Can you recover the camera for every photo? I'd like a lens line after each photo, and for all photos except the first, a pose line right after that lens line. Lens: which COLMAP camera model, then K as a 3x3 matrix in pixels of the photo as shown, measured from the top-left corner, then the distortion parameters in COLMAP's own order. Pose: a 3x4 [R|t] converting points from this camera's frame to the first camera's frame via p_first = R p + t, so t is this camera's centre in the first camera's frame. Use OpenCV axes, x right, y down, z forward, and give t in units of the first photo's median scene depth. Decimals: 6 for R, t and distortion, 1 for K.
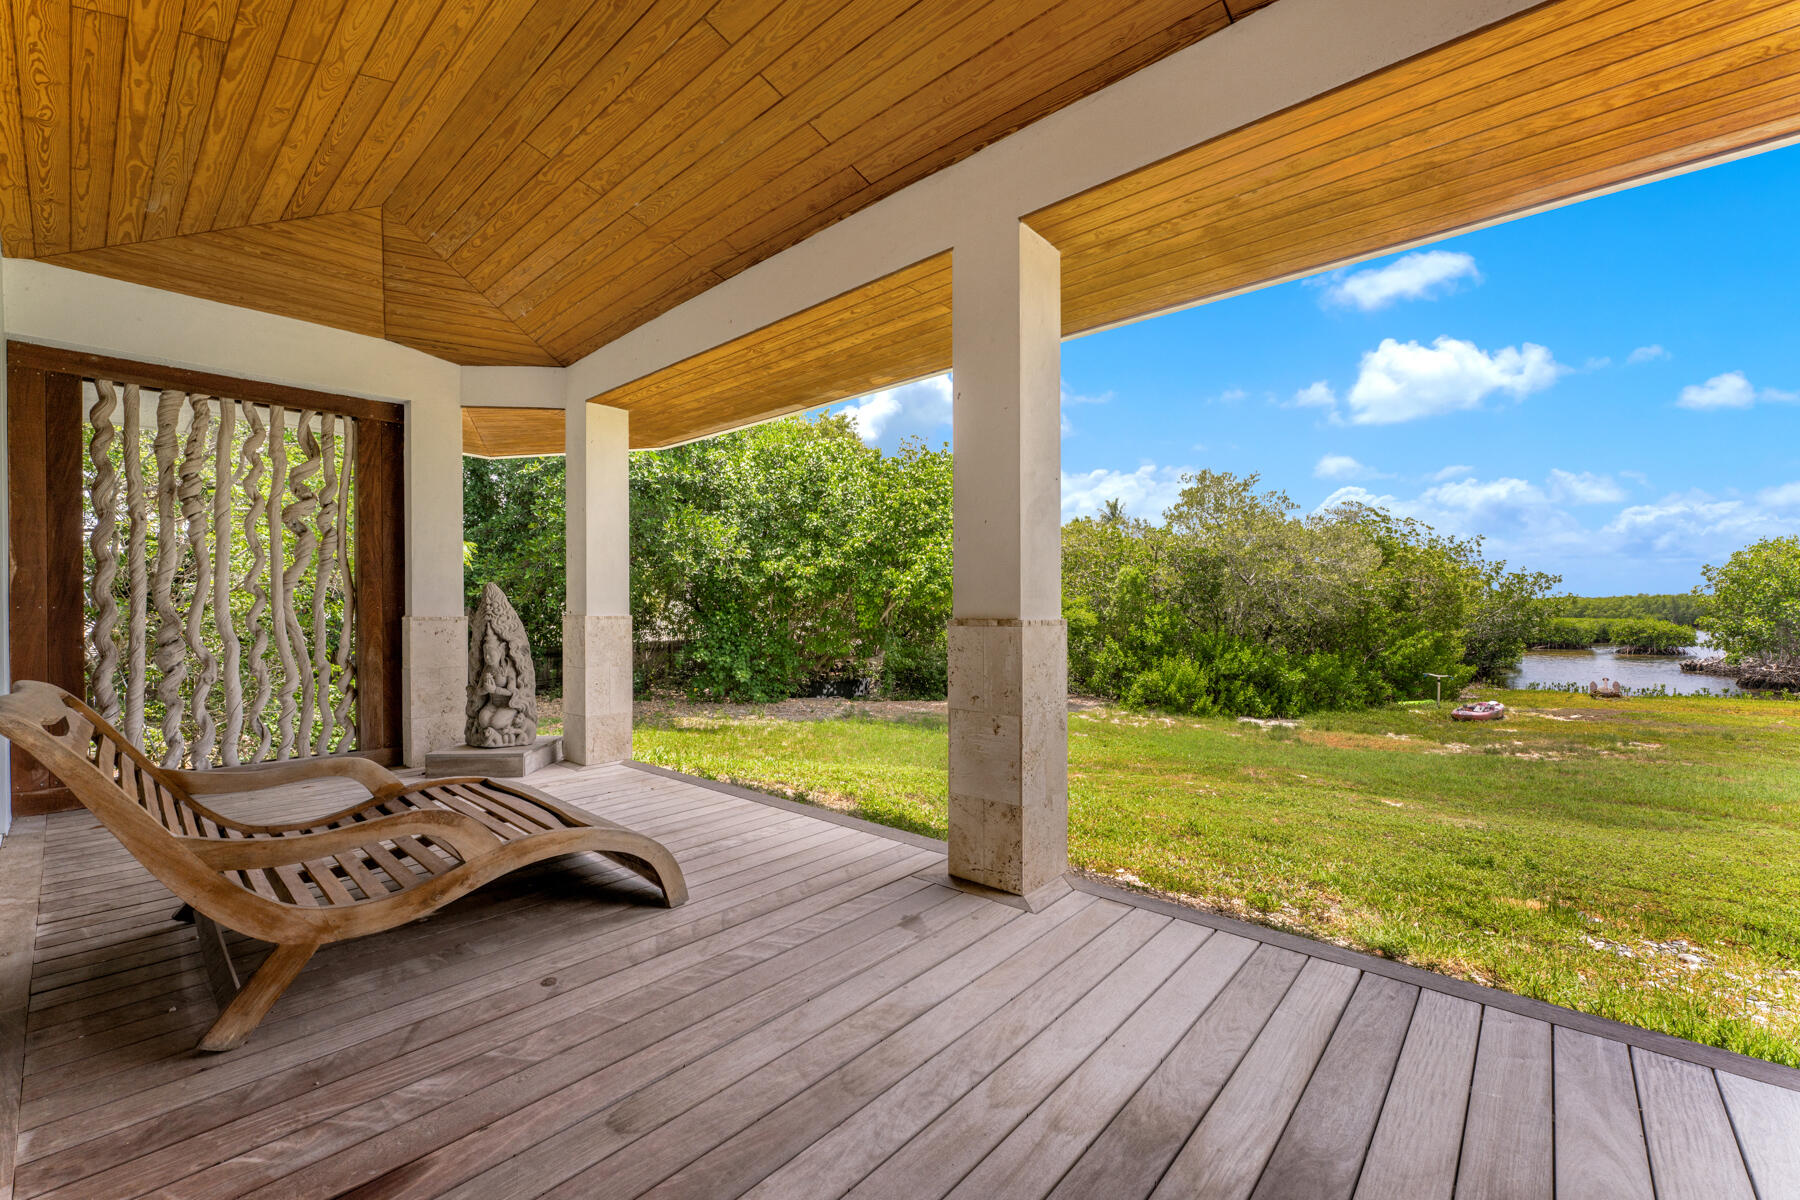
lens RADIAL K [[734.0, 0, 892.2], [0, 734.0, 615.2], [0, 0, 1]] dist [0.002113, -0.000222]
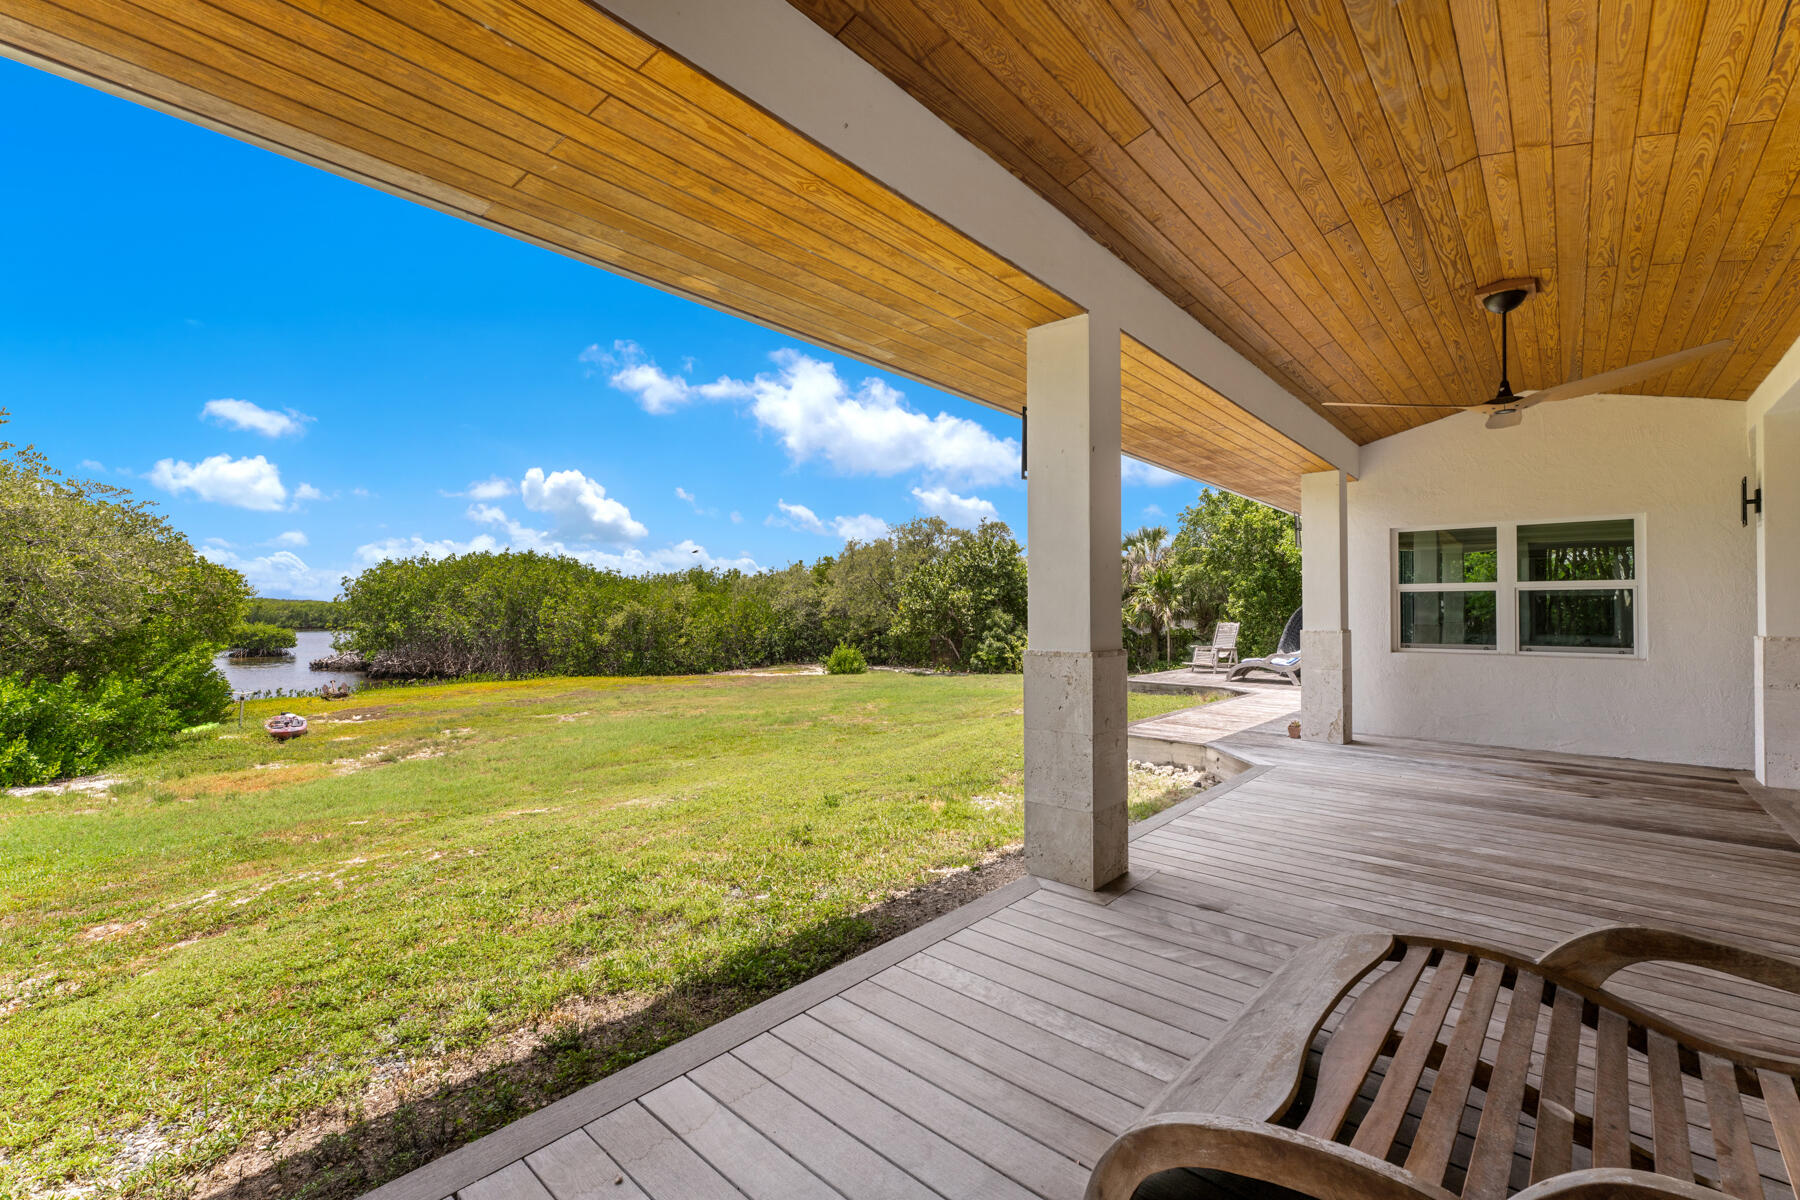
lens RADIAL K [[753.4, 0, 900.0], [0, 753.4, 600.0], [0, 0, 1]] dist [-0.000306, -0.000295]
pose [[-0.001423, 0.018659, 0.999825, -0.158092], [0.005183, 0.999813, -0.018651, -0.008167], [-0.999986, 0.005156, -0.001519, 0.198091]]
